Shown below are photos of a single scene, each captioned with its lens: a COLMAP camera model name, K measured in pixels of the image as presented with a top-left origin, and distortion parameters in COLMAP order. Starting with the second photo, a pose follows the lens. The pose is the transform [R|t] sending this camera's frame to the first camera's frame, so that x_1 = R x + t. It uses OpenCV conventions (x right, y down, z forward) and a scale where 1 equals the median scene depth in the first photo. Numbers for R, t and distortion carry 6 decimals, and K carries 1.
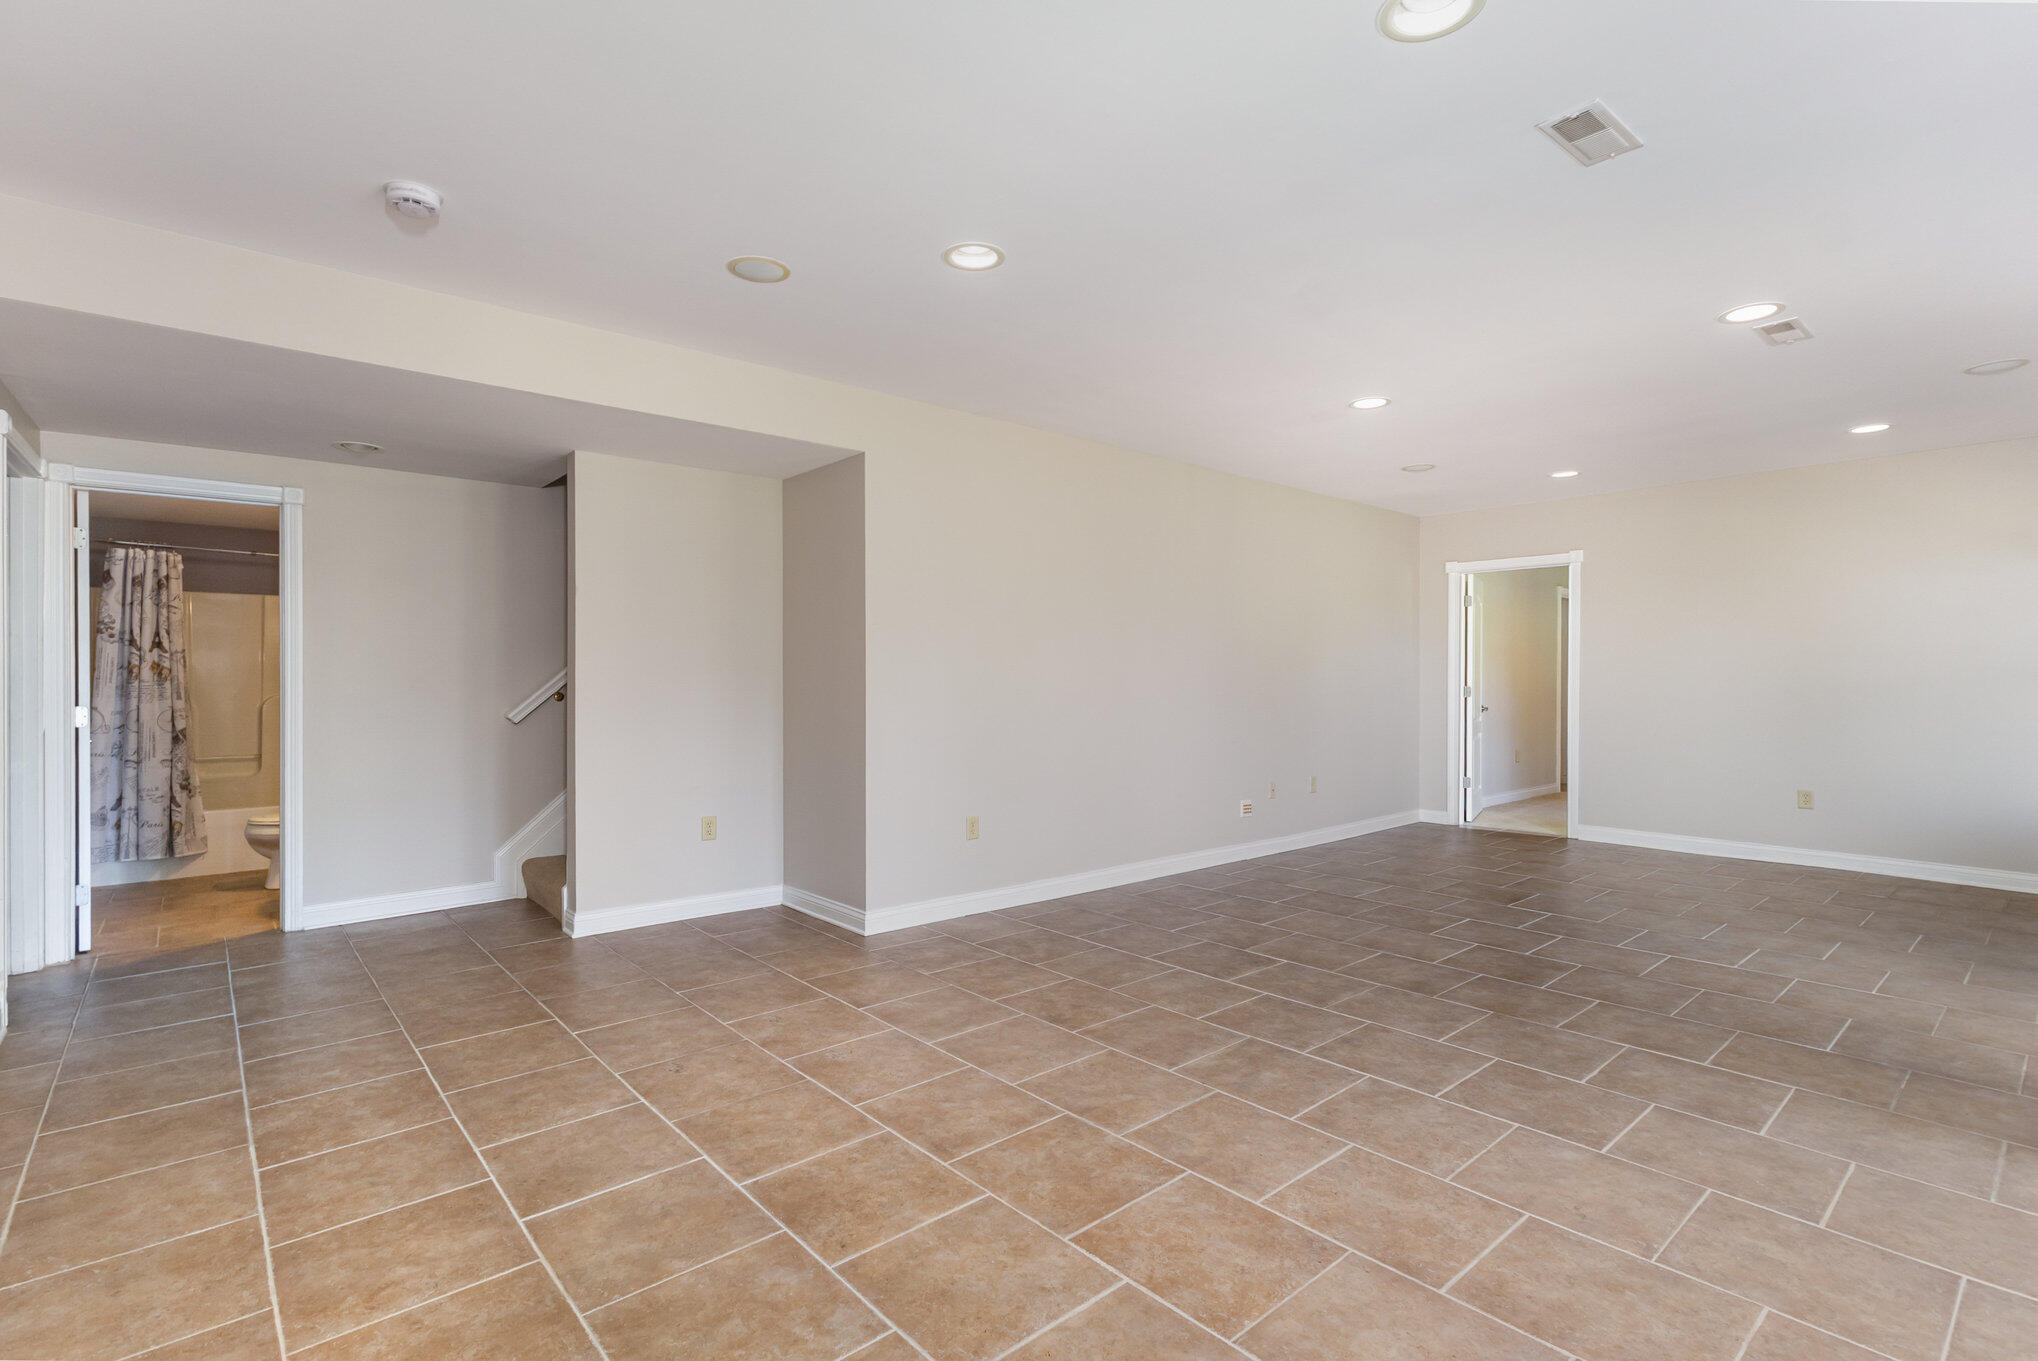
lens RADIAL K [[959.1, 0, 1022.3], [0, 959.1, 682.2], [0, 0, 1]] dist [0.010554, 0.002383]
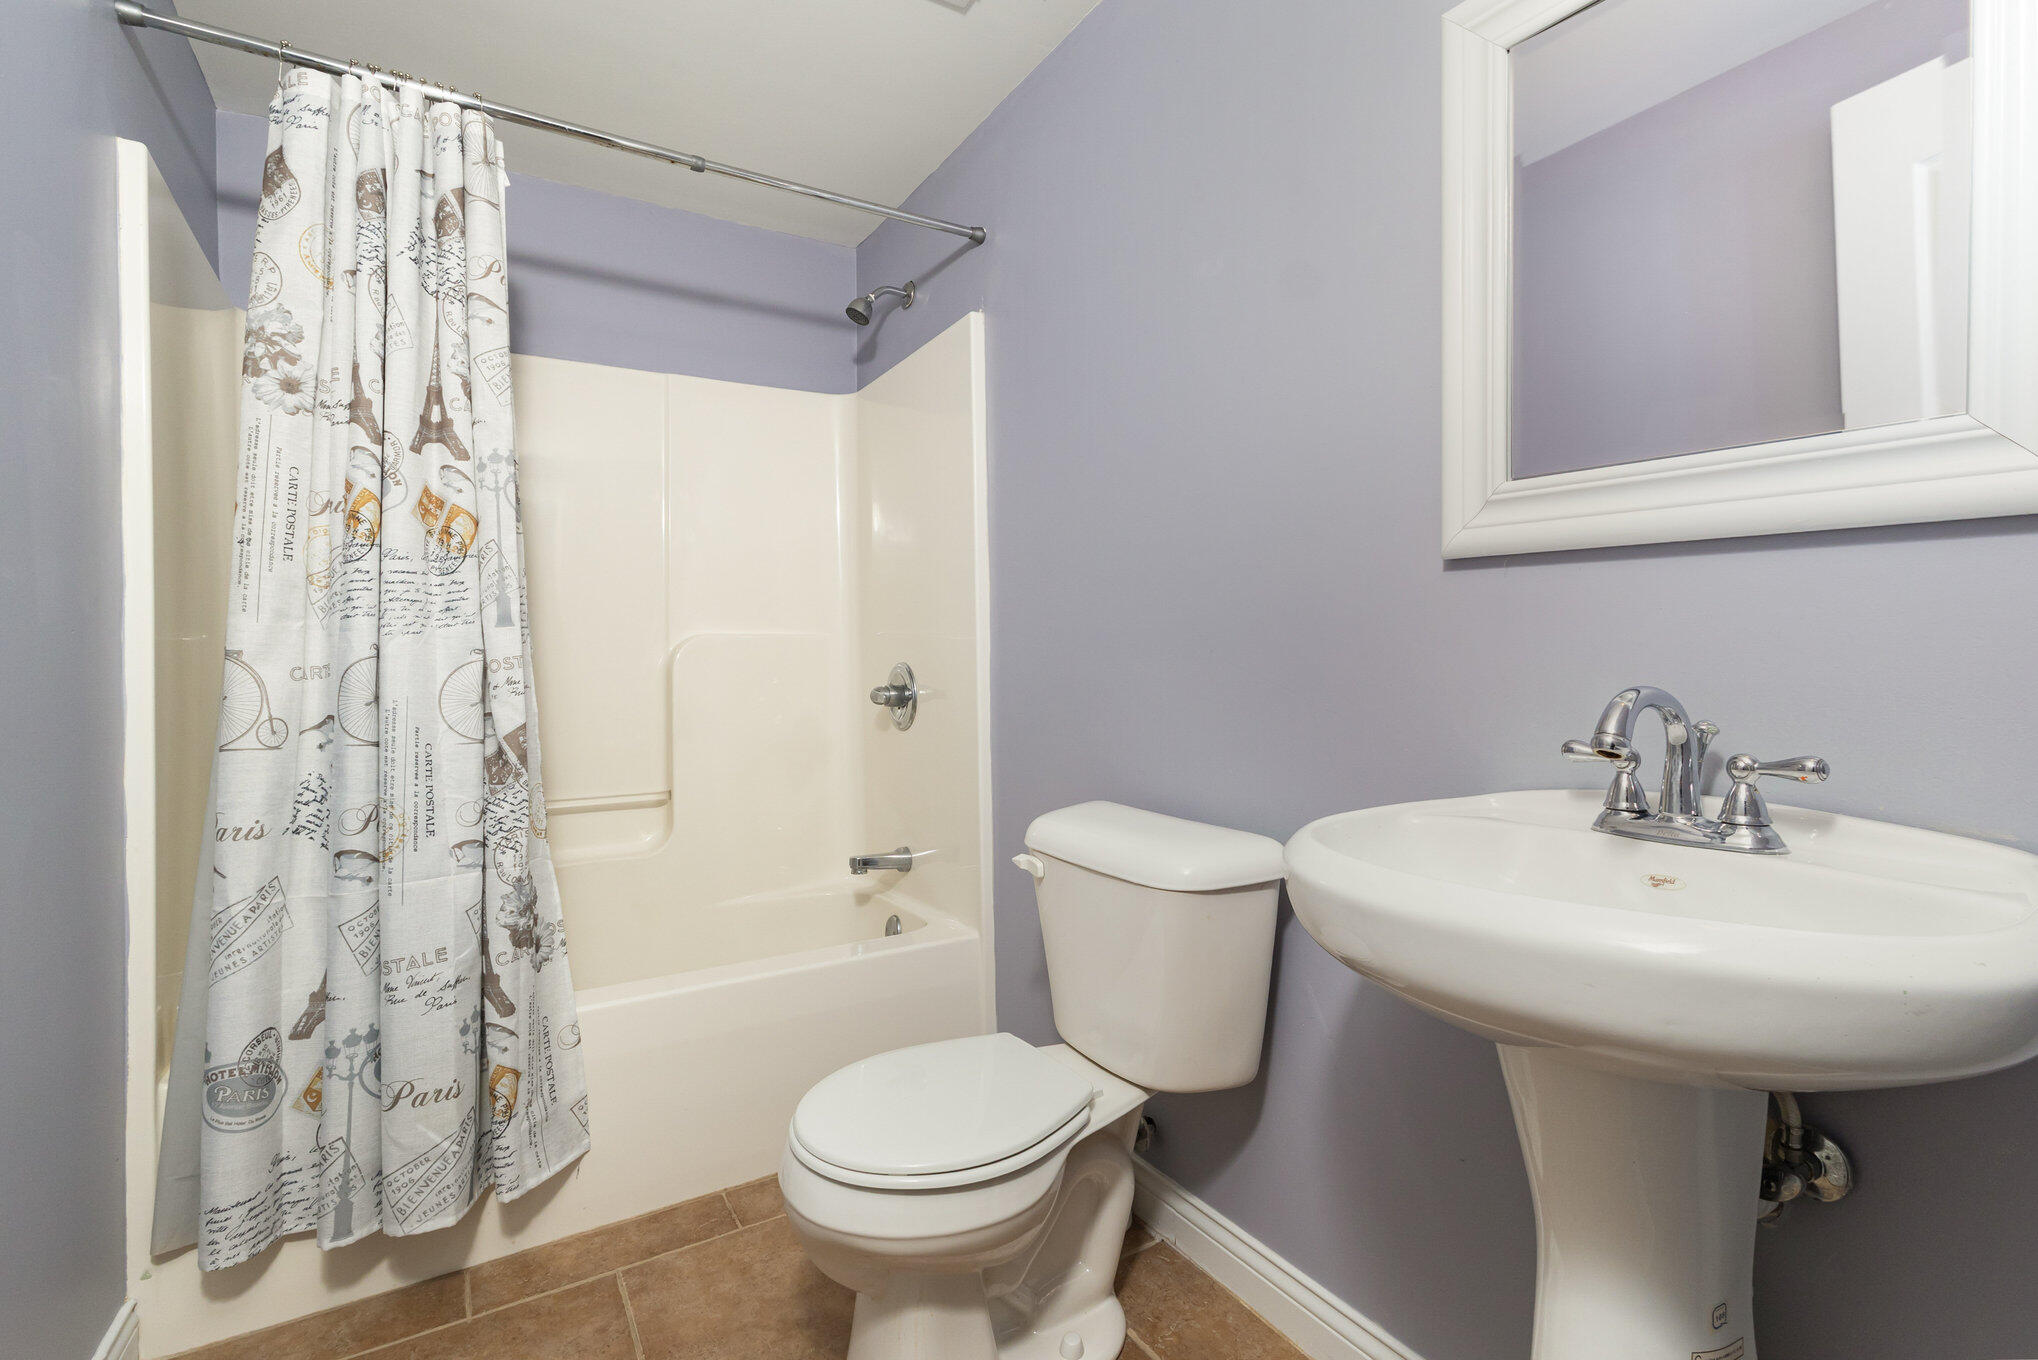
lens RADIAL K [[959.1, 0, 1006.9], [0, 959.1, 668.3], [0, 0, 1]] dist [0.010554, 0.002383]
pose [[0.980665, -0.001657, -0.195687, -0.676425], [0.003764, 0.999939, 0.010392, 0.028299], [0.195658, -0.010928, 0.980611, 0.758146]]
